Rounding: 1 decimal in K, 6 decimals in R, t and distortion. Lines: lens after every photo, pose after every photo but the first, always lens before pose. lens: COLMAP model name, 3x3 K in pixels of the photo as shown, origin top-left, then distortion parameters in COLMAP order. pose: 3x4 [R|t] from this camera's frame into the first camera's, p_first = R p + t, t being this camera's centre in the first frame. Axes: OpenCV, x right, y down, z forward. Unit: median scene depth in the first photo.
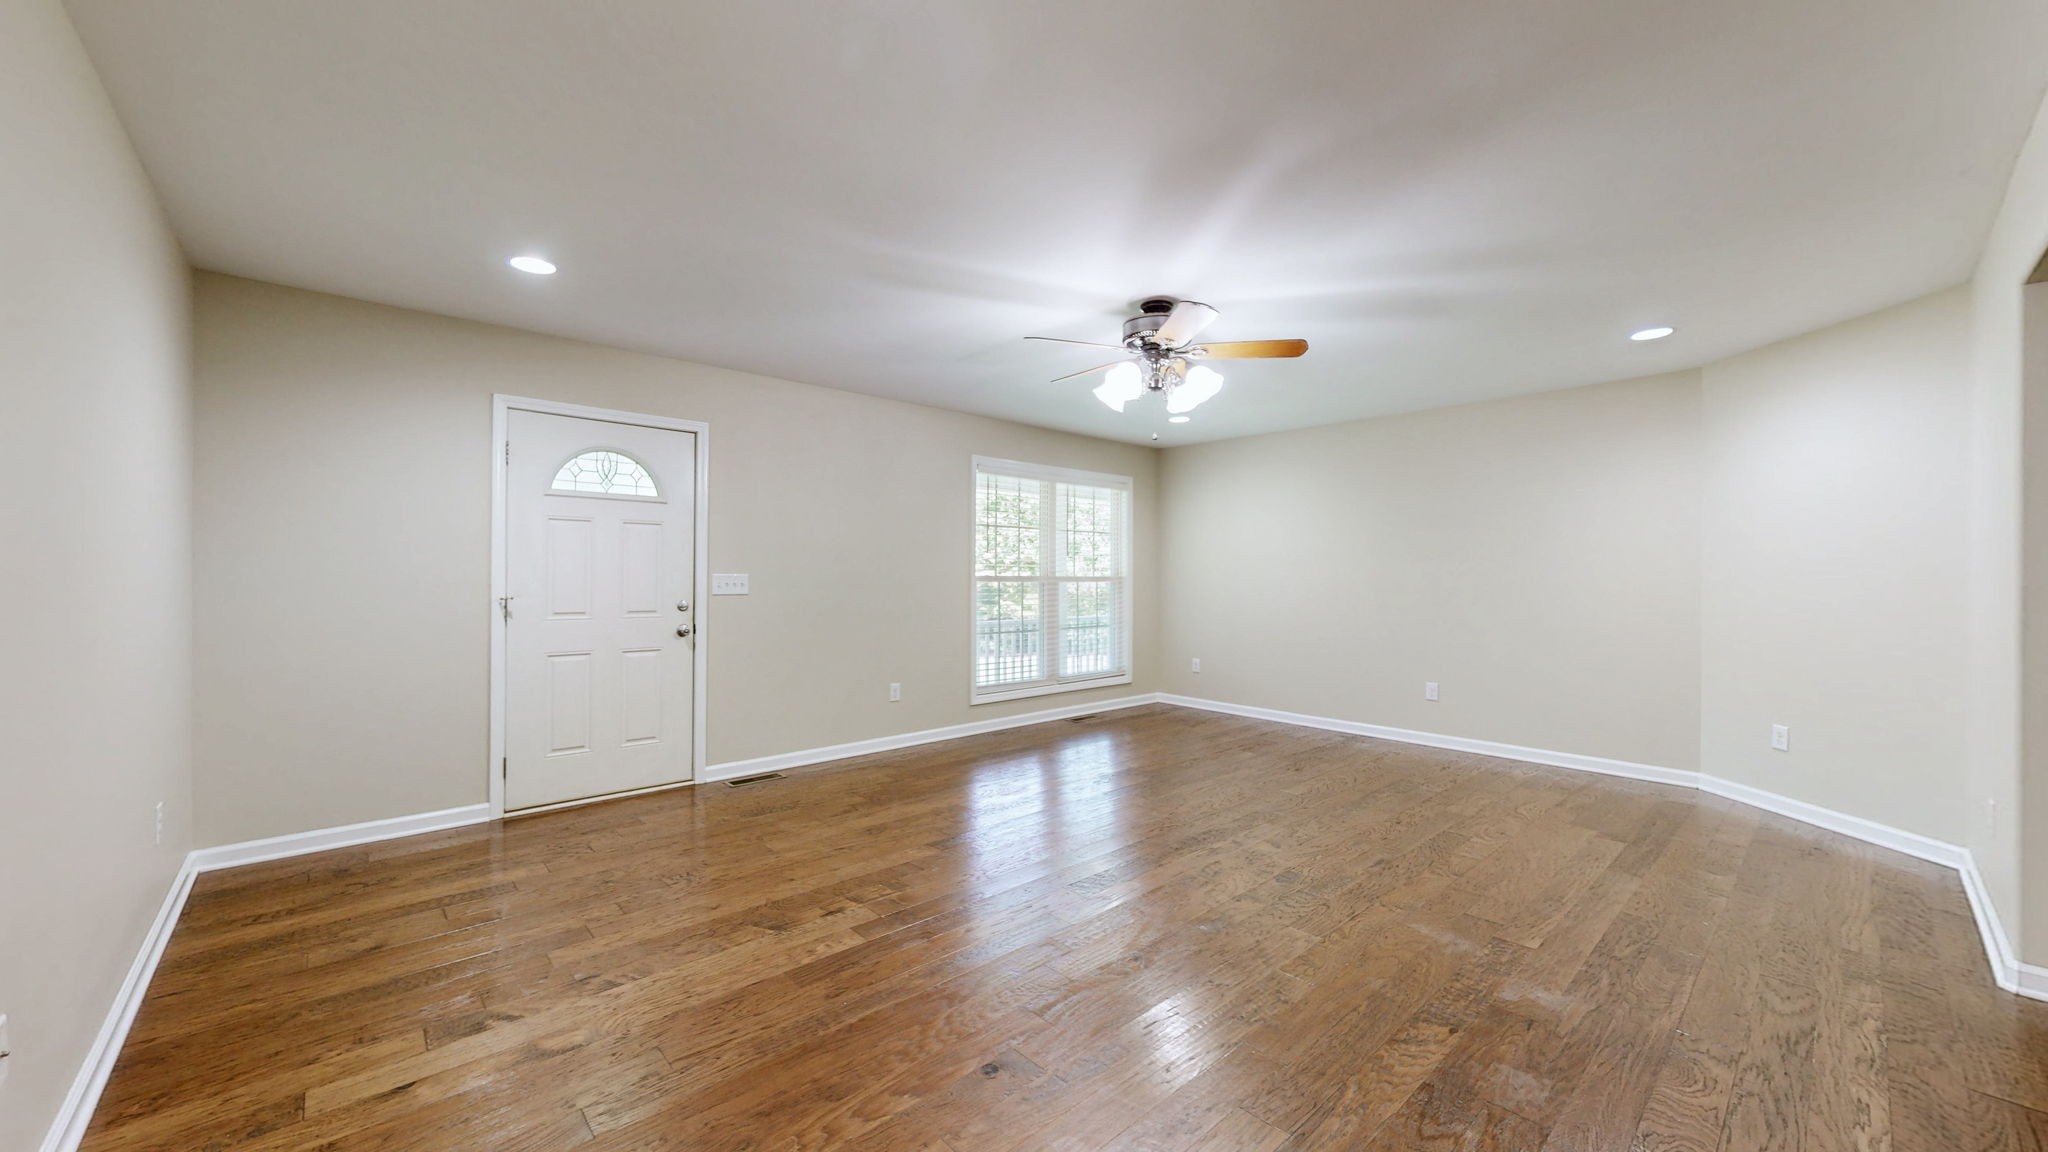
lens RADIAL K [[751.9, 0, 1020.6], [0, 751.9, 579.4], [0, 0, 1]] dist [-0.005242, 0.000590]
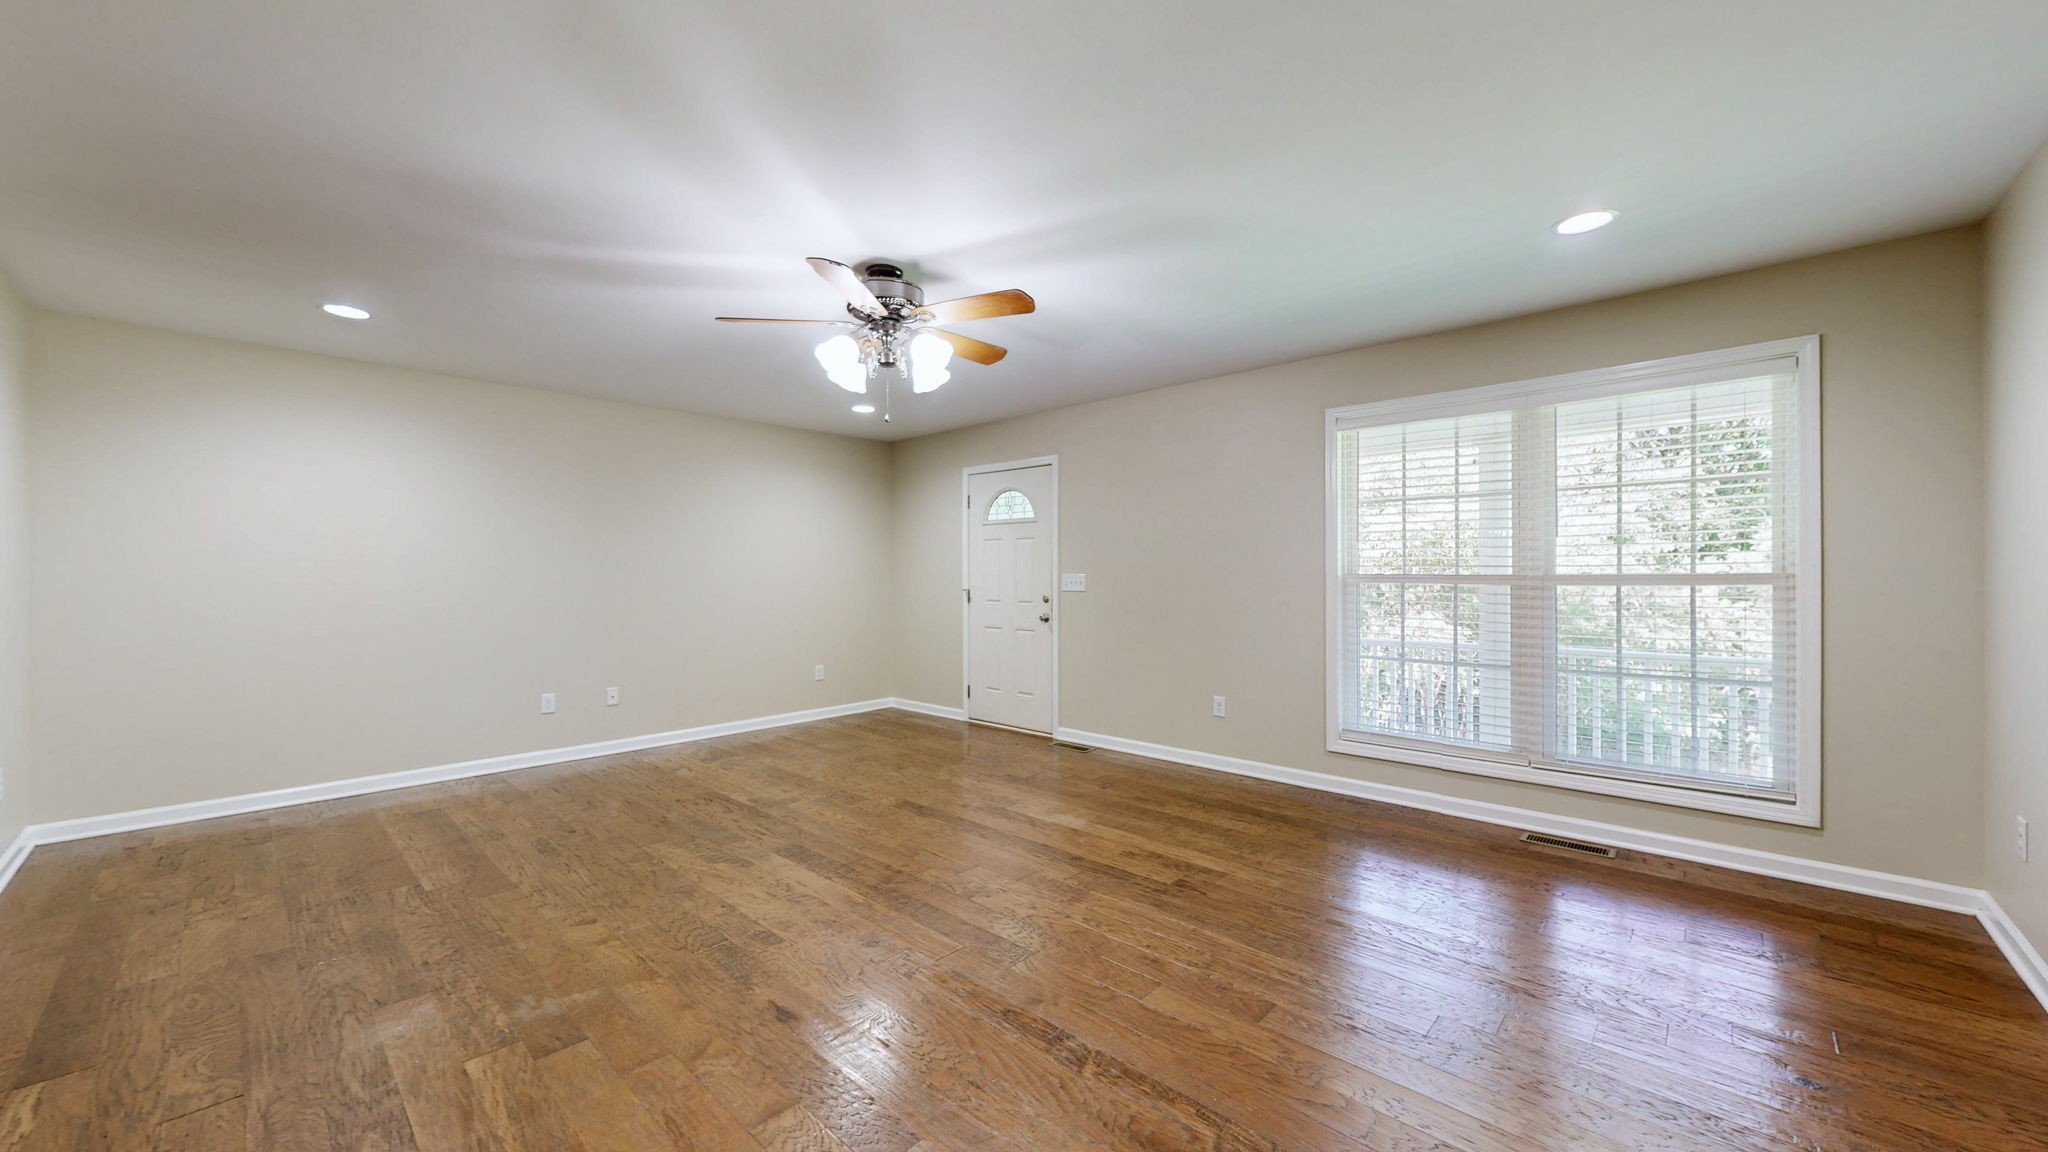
lens RADIAL K [[751.9, 0, 1031.4], [0, 751.9, 577.0], [0, 0, 1]] dist [-0.005242, 0.000590]
pose [[0.090071, 0.000865, -0.995935, 0.946255], [0.000496, 0.999999, 0.000914, -0.004184], [0.995935, -0.000576, 0.090071, 0.950524]]
